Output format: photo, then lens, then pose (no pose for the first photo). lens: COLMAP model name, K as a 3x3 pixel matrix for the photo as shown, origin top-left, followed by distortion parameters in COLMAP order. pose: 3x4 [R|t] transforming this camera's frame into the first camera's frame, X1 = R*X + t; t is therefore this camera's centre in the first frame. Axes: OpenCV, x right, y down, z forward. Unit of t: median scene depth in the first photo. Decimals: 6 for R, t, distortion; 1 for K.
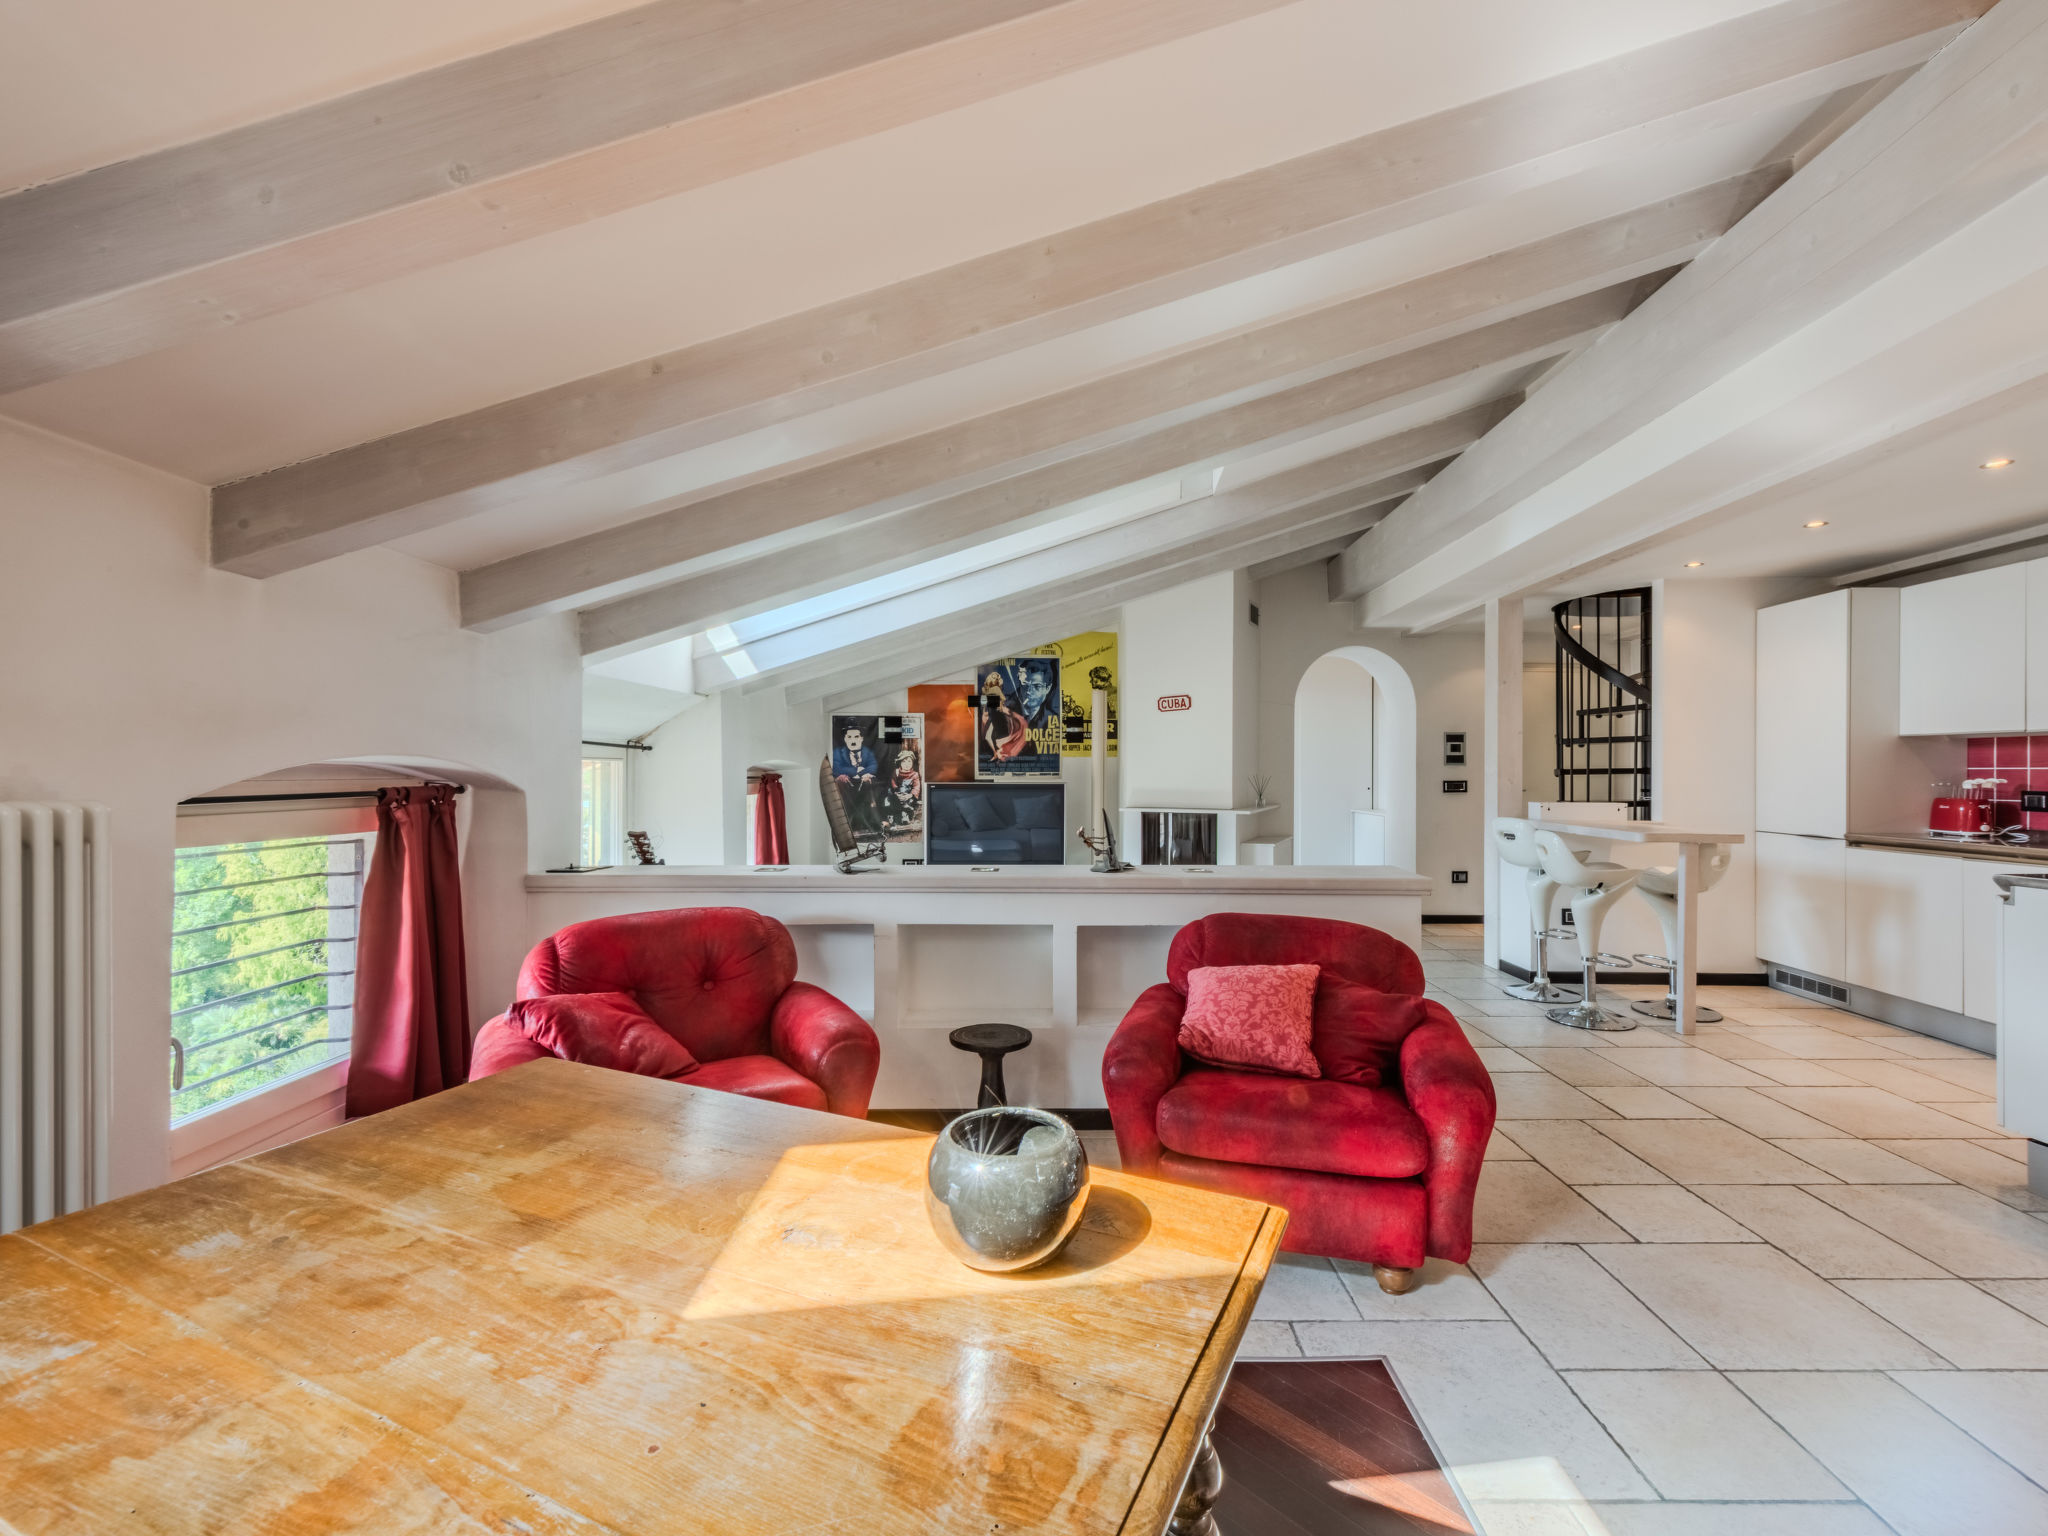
lens RADIAL K [[887.6, 0, 1068.5], [0, 887.6, 770.8], [0, 0, 1]] dist [0.009350, -0.001111]
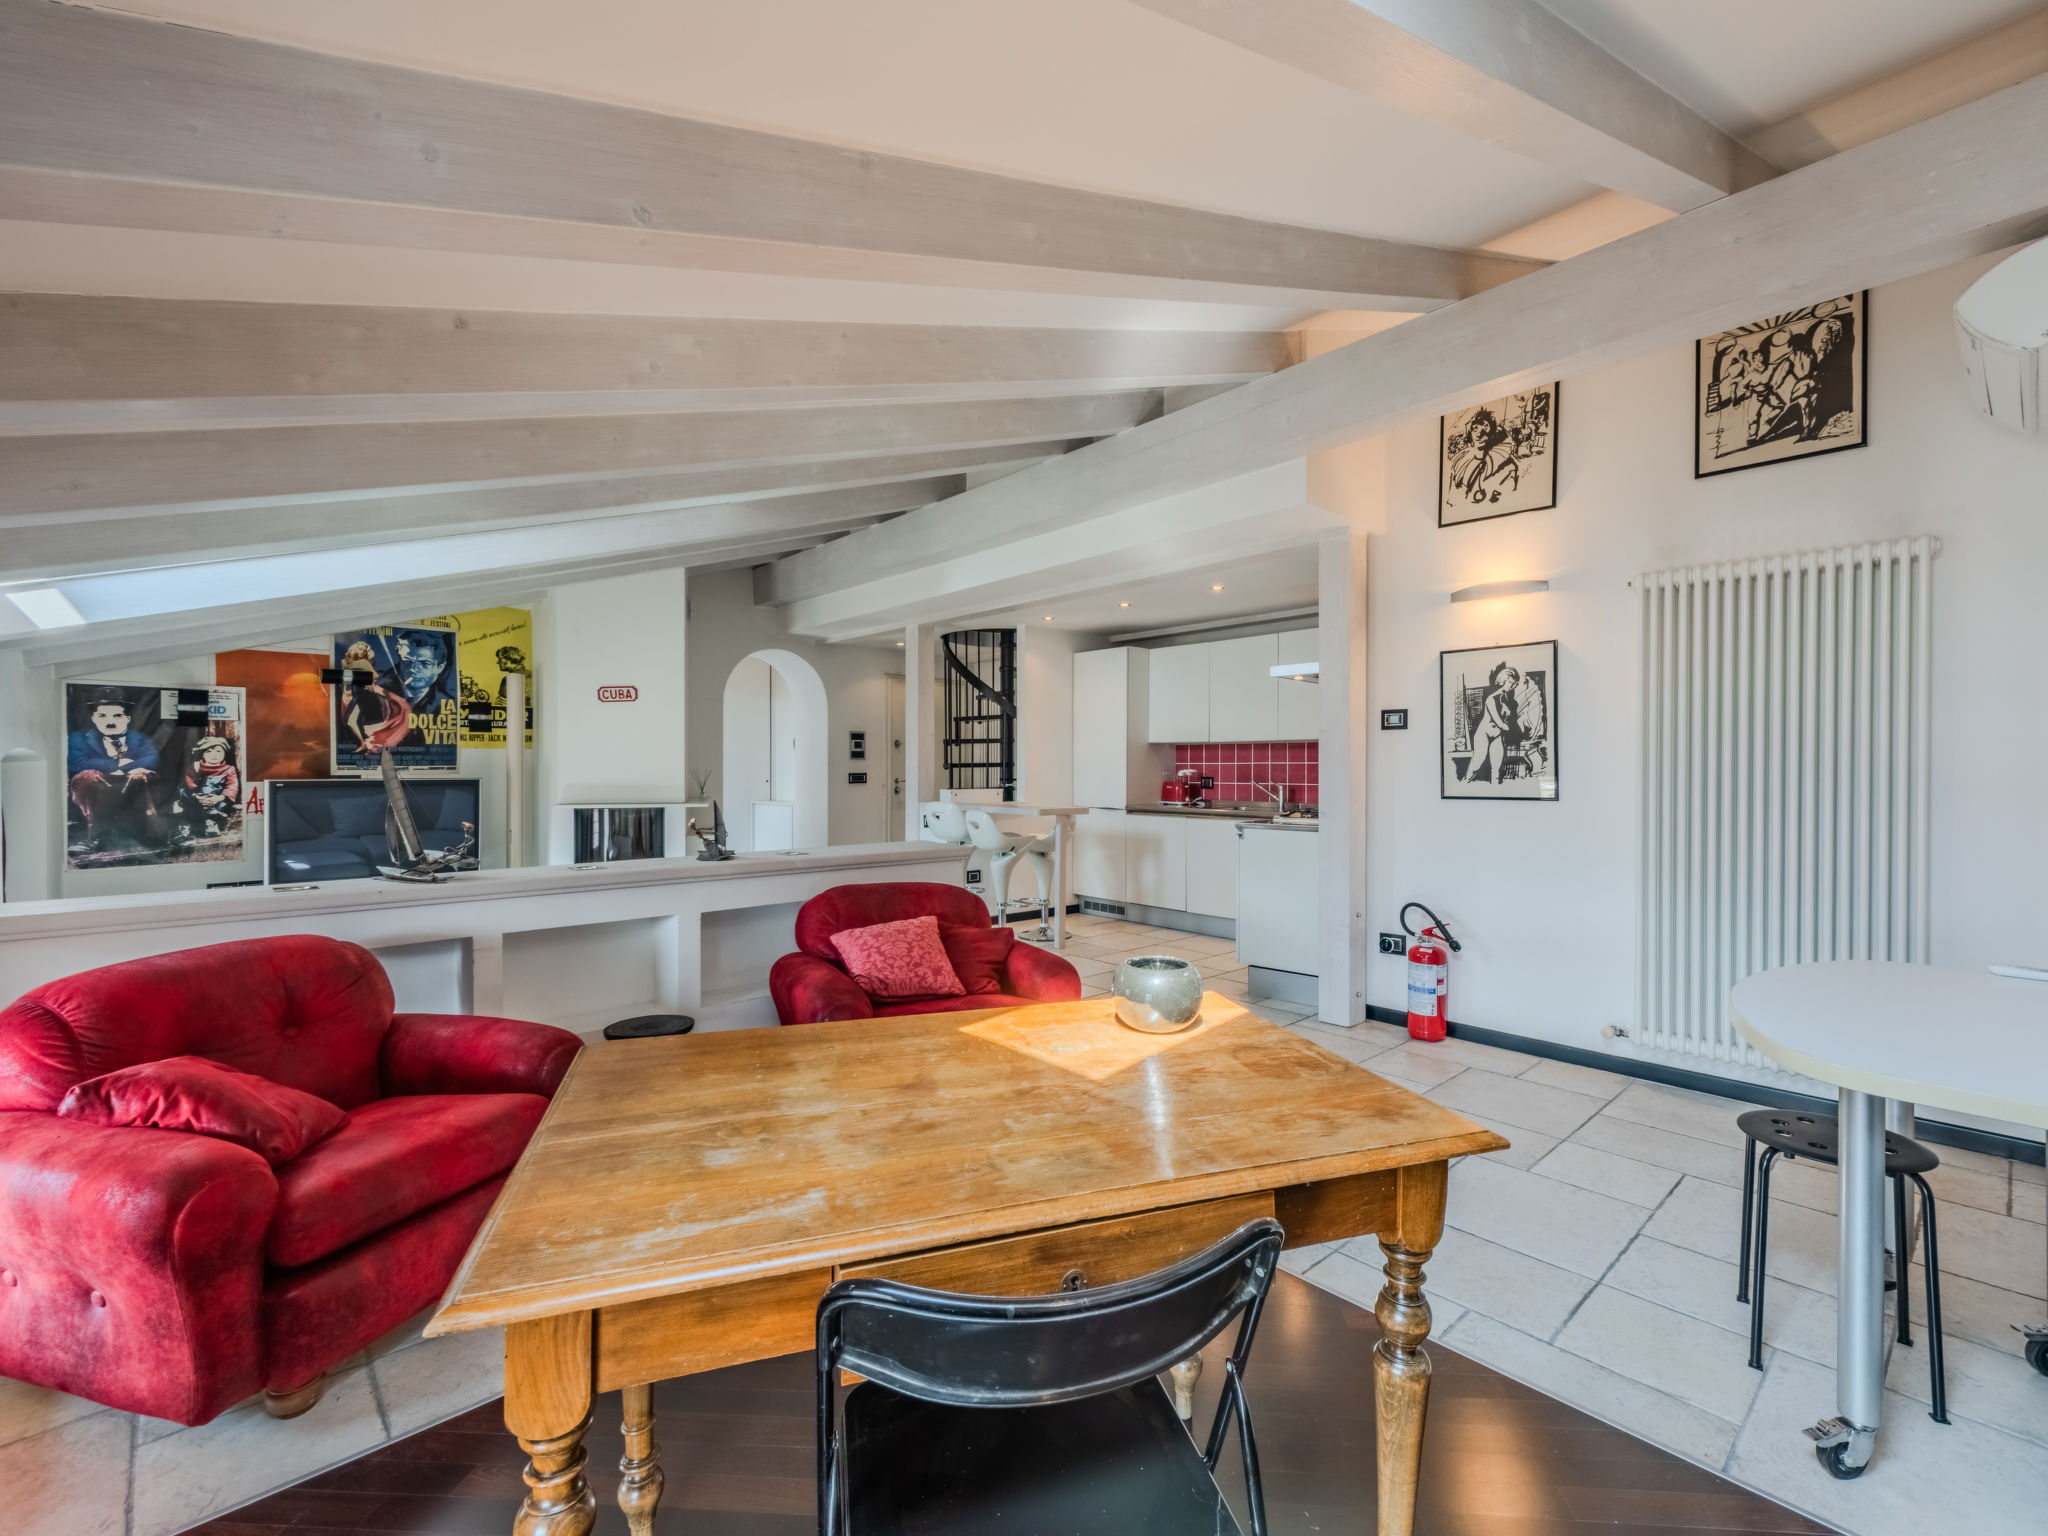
lens RADIAL K [[882.3, 0, 1063.6], [0, 882.3, 773.1], [0, 0, 1]] dist [0.001074, -0.000071]
pose [[0.727770, -0.006085, 0.685794, -0.189922], [-0.000892, 0.999951, 0.009819, -0.000353], [-0.685821, -0.007757, 0.727729, -0.024278]]
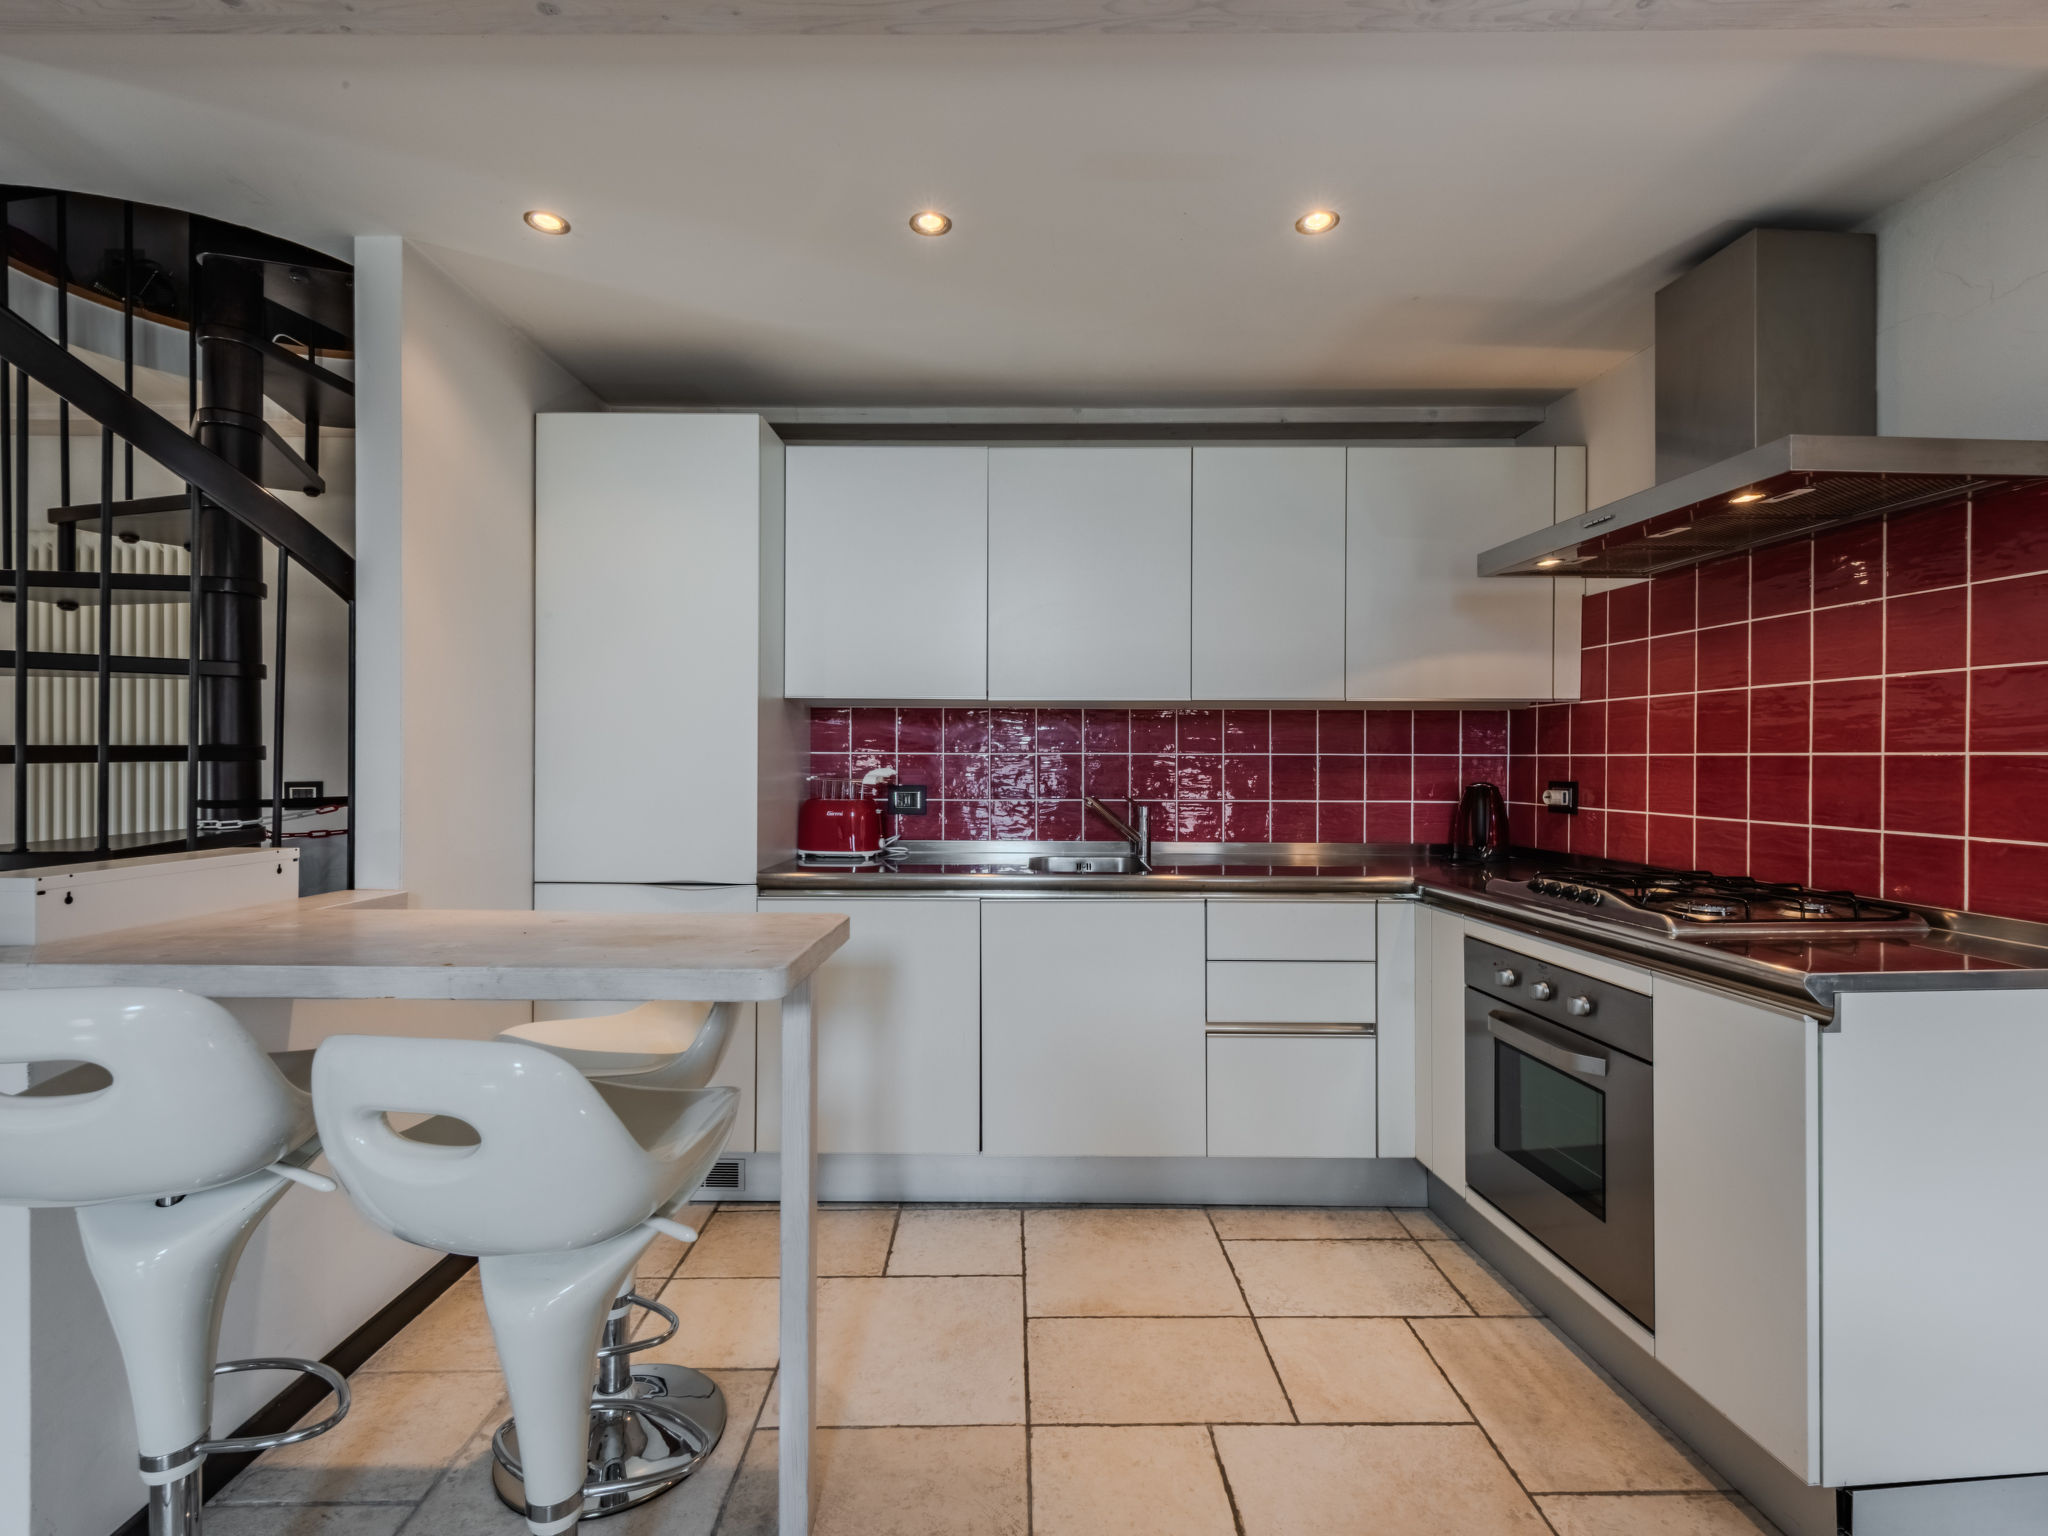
lens RADIAL K [[949.3, 0, 1024.0], [0, 949.3, 768.0], [0, 0, 1]] dist [0.000069, 0.000156]
pose [[-0.004310, -0.008685, 0.999953, 0.228459], [-0.007276, 0.999936, 0.008654, 0.000633], [-0.999964, -0.007238, -0.004373, 0.637289]]
